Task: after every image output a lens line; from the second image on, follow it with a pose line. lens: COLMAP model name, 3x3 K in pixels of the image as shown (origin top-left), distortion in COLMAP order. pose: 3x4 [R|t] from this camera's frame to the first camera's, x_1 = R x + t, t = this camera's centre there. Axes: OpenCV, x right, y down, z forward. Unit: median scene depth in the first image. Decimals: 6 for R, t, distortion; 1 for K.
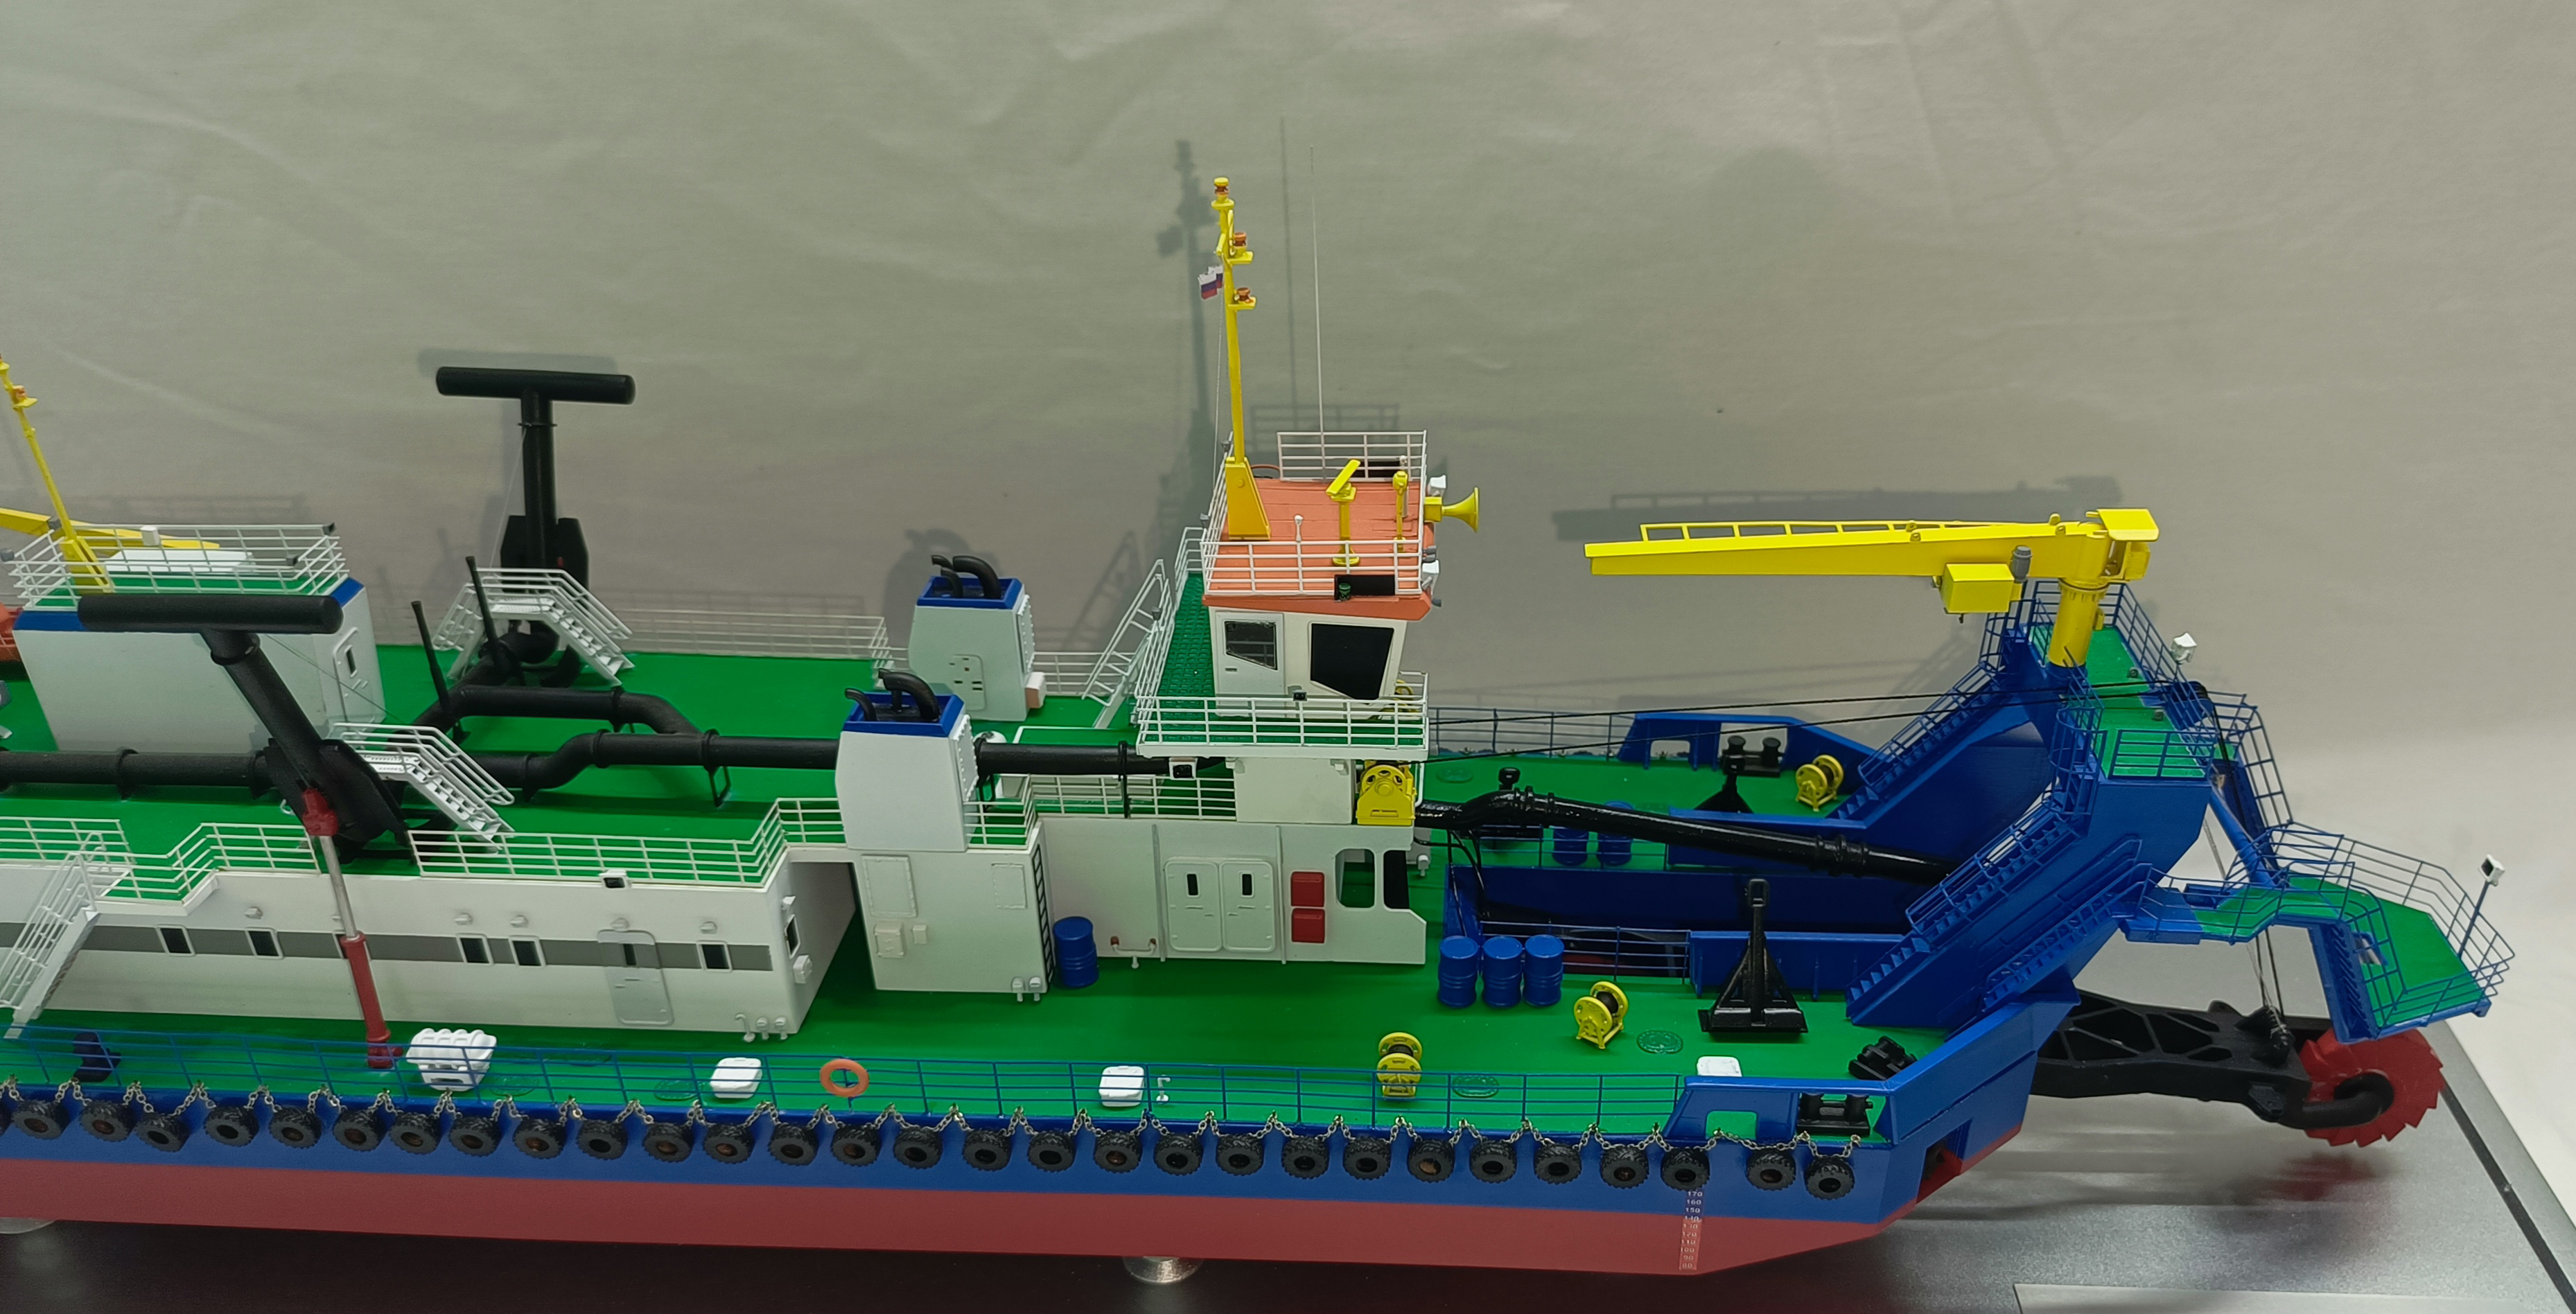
lens RADIAL K [[2012.6, 0, 1442.3], [0, 2012.6, 784.2], [0, 0, 1]] dist [0.022780, -0.050368]
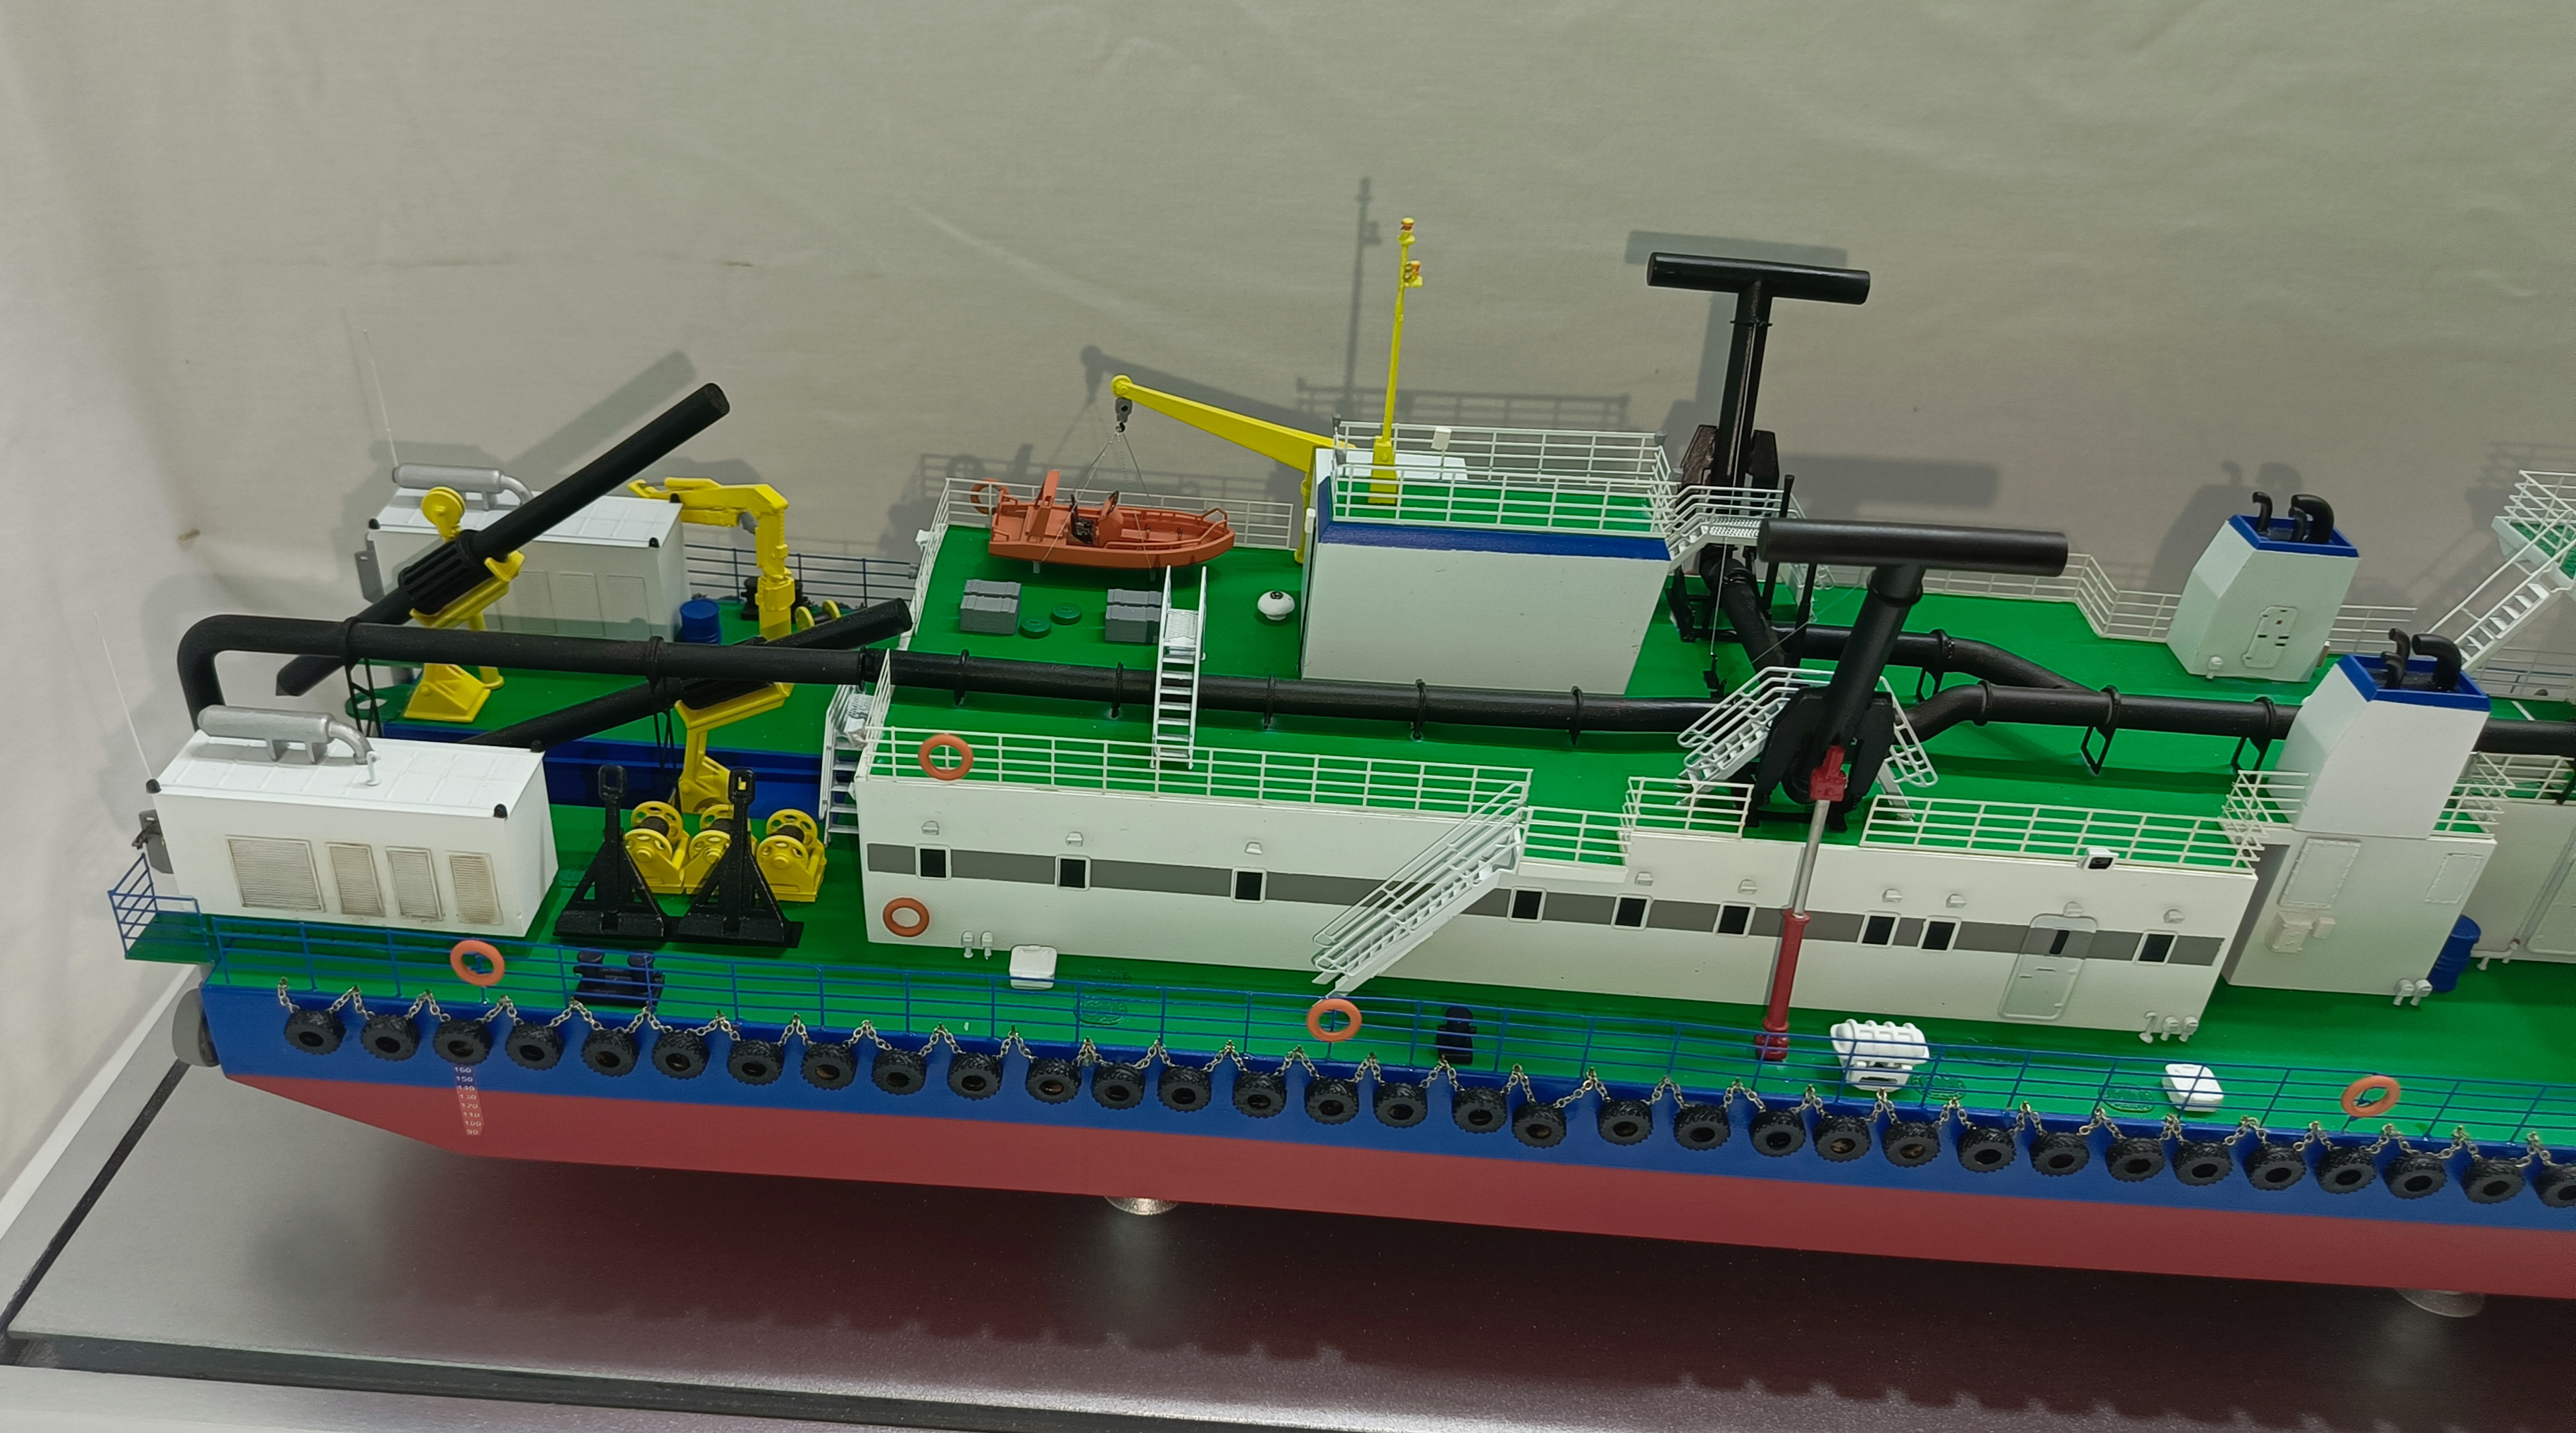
lens RADIAL K [[2075.2, 0, 1192.1], [0, 2075.2, 735.6], [0, 0, 1]] dist [0.056891, -0.083530]
pose [[0.998939, 0.039983, 0.022845, -0.799406], [-0.040439, 0.998984, 0.019879, -0.007671], [-0.022027, -0.020782, 0.999541, 0.103046]]
